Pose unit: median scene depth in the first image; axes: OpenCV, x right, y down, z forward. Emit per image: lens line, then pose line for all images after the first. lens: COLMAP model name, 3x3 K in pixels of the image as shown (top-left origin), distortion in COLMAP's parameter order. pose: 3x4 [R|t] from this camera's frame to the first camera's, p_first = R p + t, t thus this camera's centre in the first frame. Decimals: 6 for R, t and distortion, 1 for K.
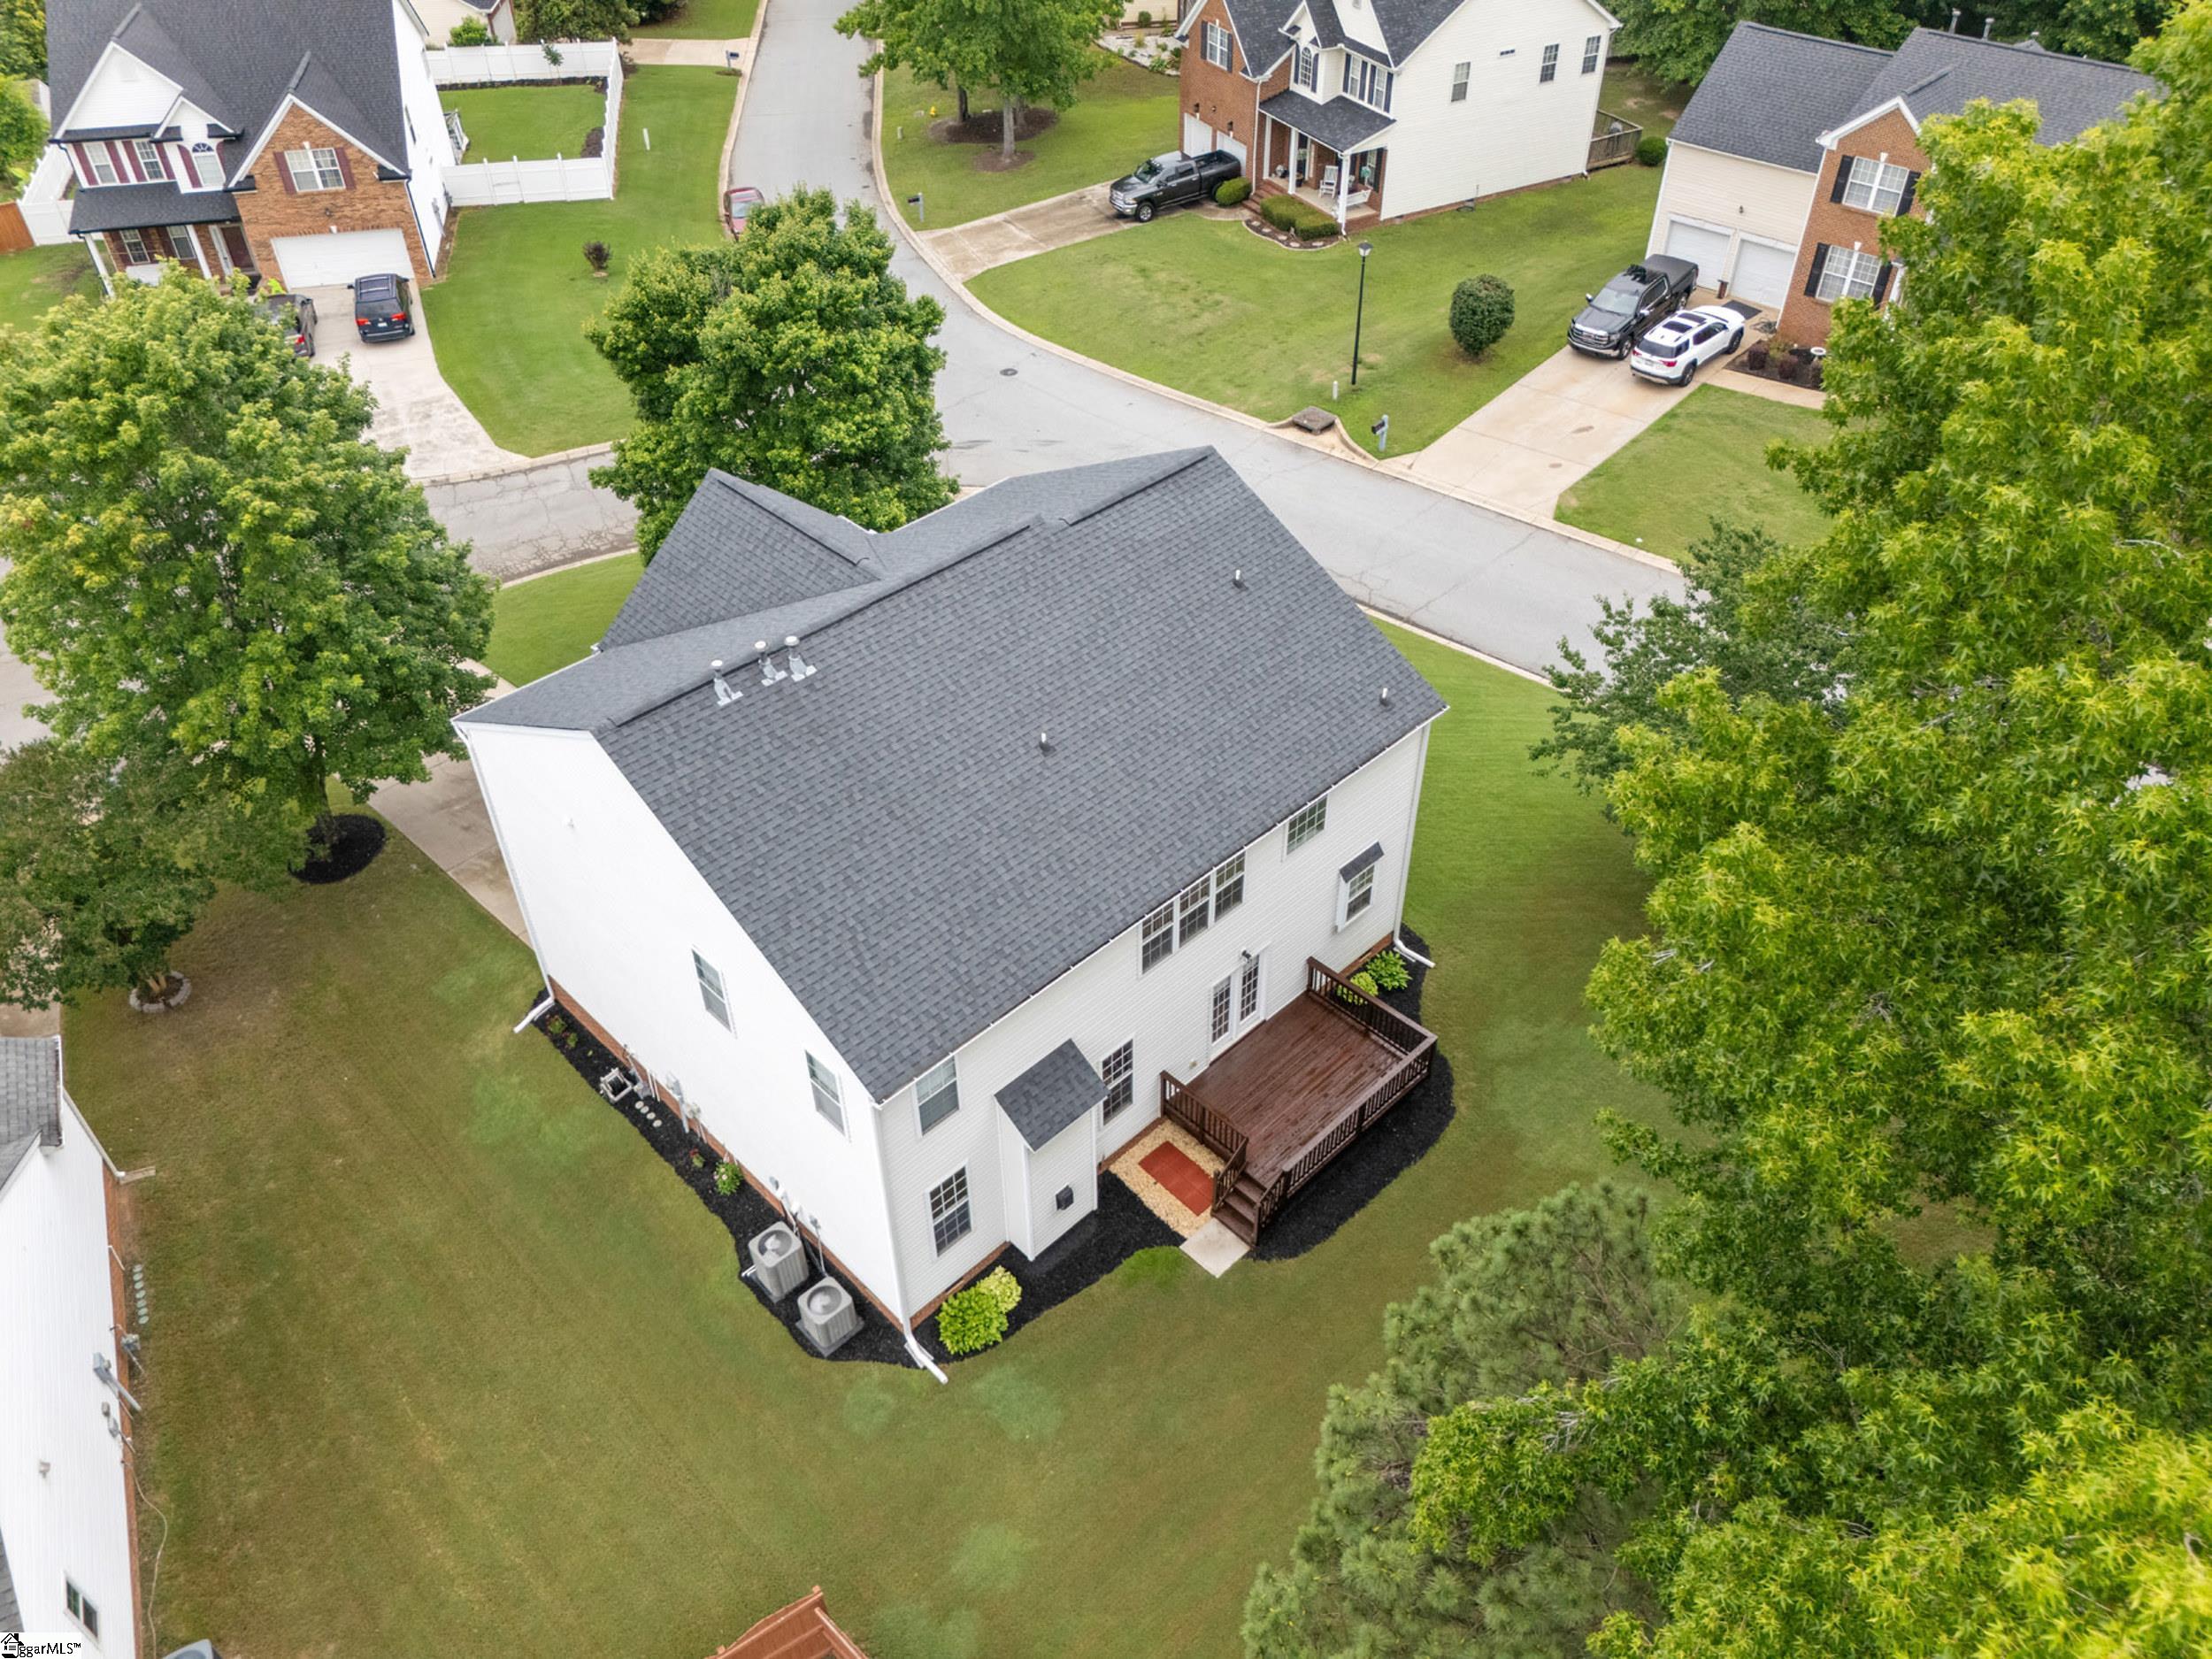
lens RADIAL K [[1640.3, 0, 1106.0], [0, 1640.3, 829.5], [0, 0, 1]] dist [0.072052, -0.080285]
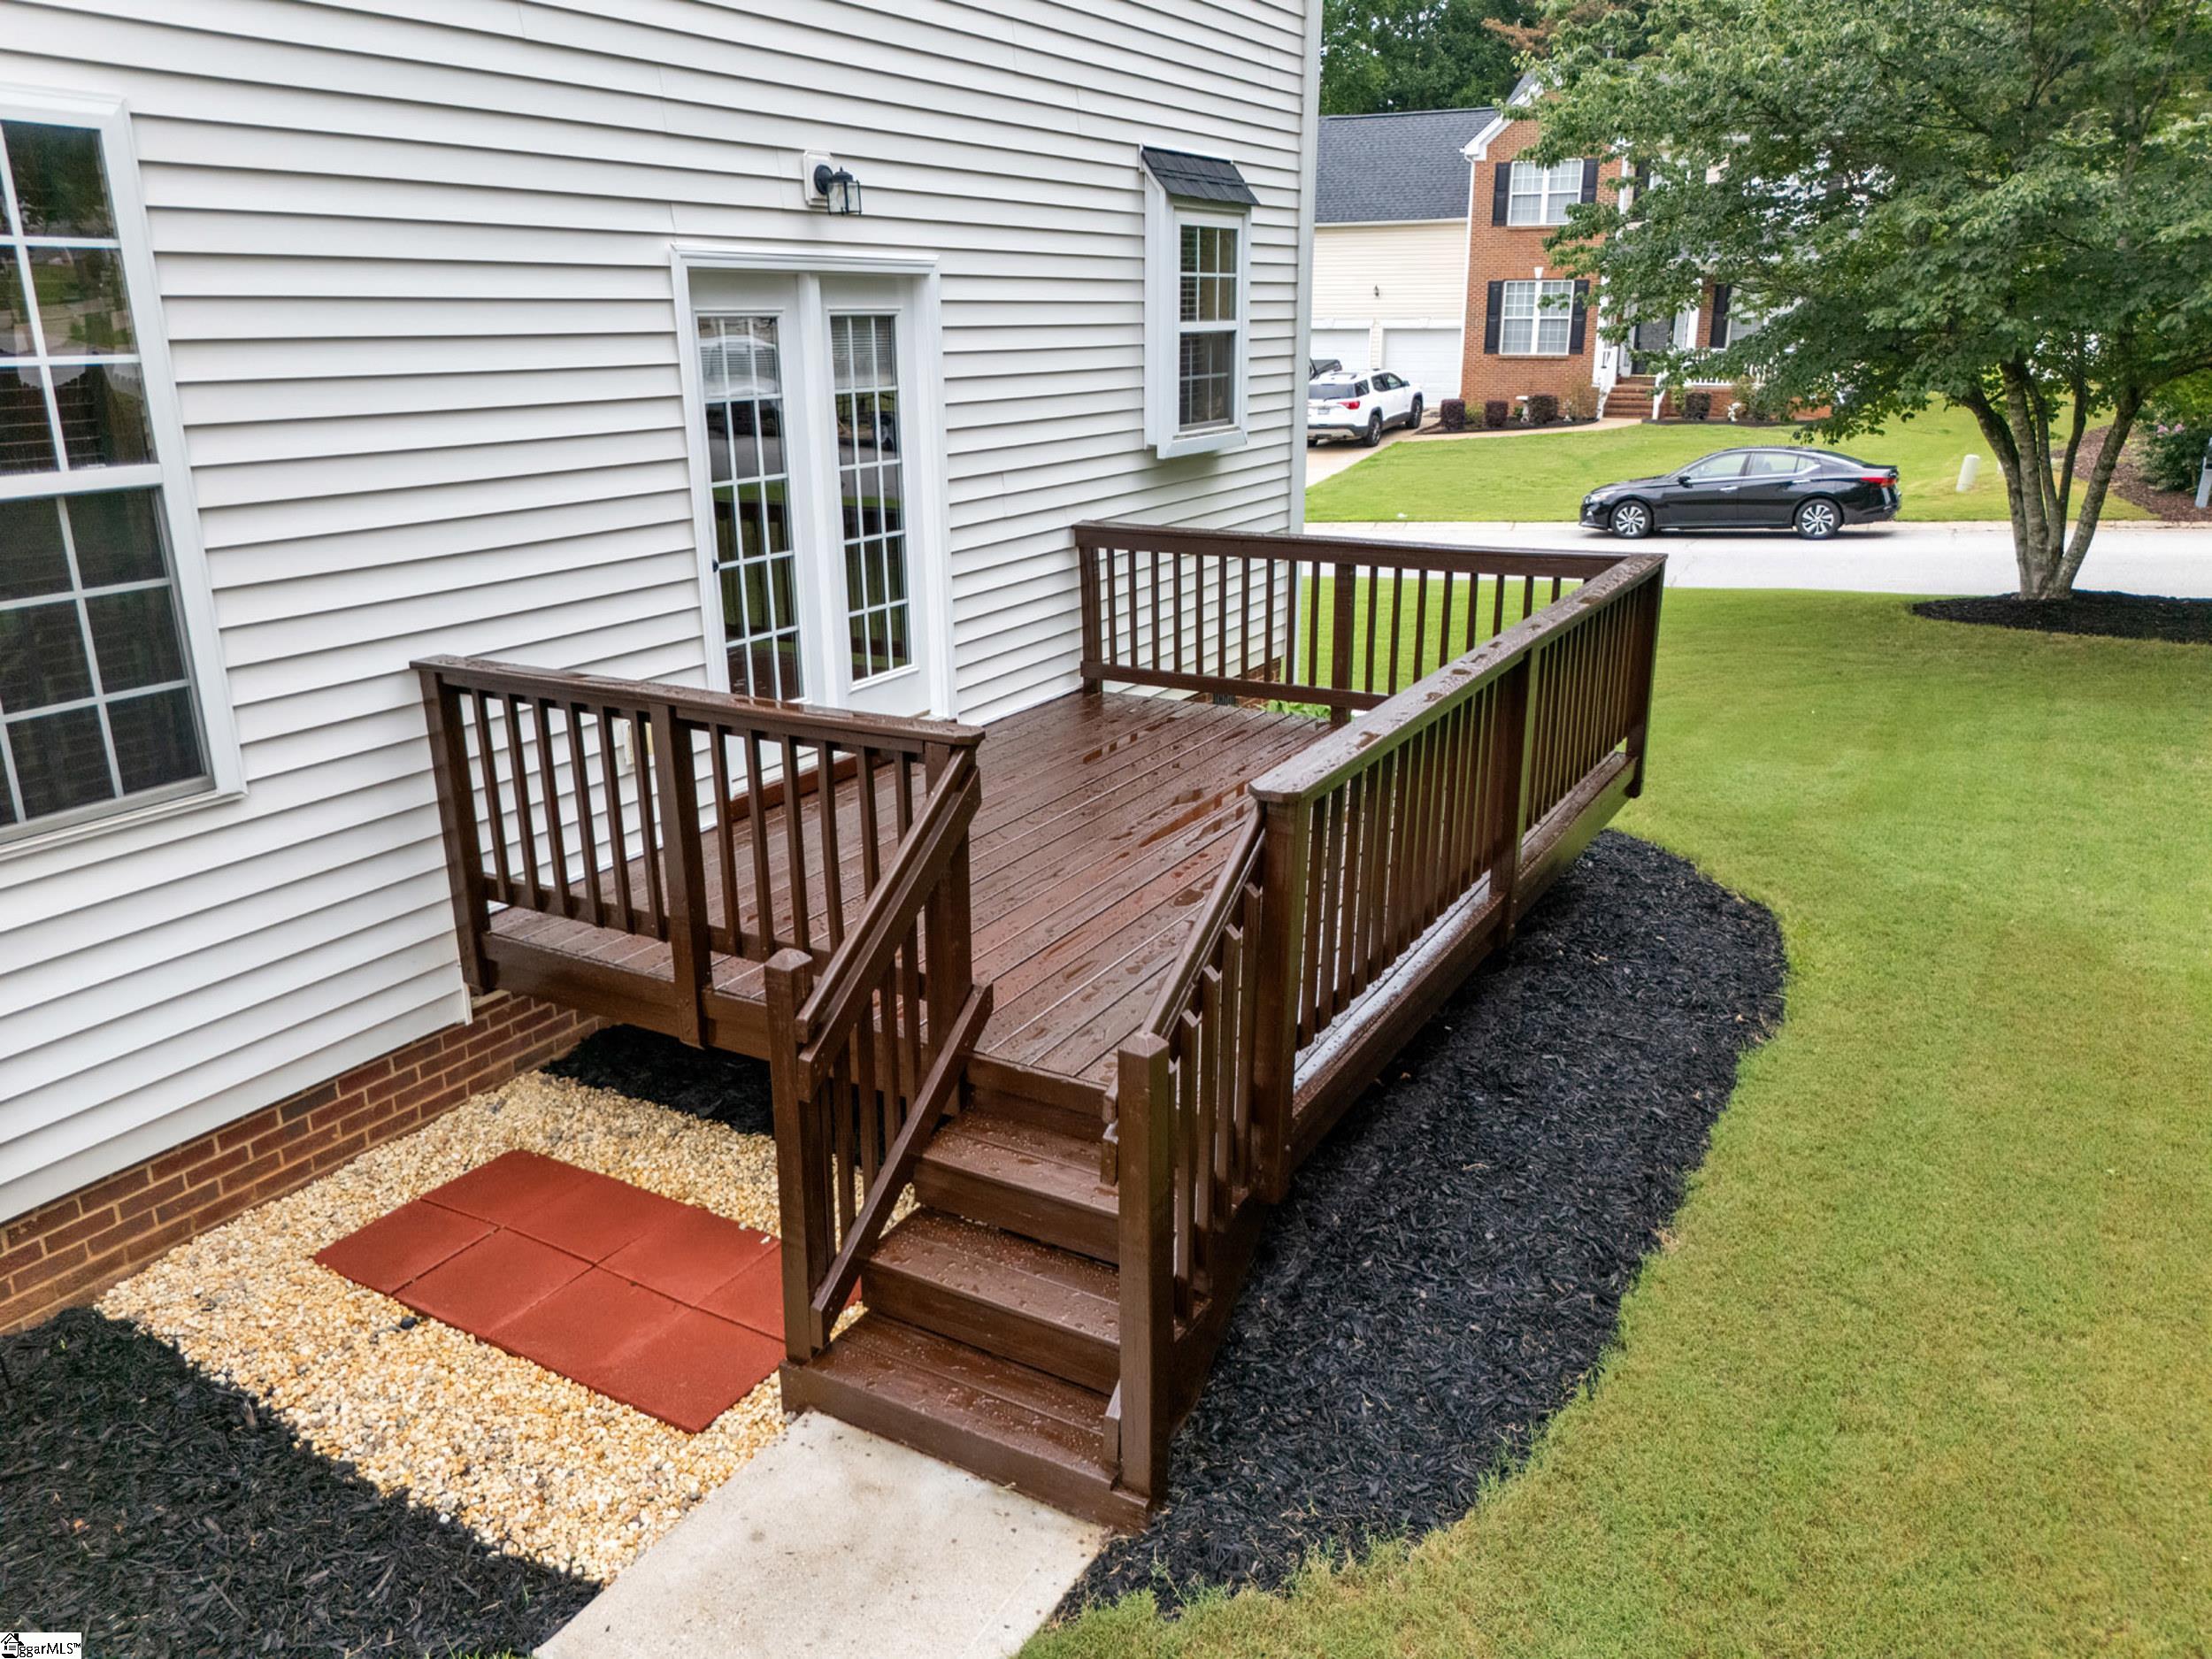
lens RADIAL K [[1640.3, 0, 1106.0], [0, 1640.3, 829.5], [0, 0, 1]] dist [0.072052, -0.080285]
pose [[0.960253, -0.082313, 0.266720, 0.053040], [0.180080, 0.912770, -0.366637, 0.233422], [-0.213274, 0.400095, 0.891312, 0.802923]]
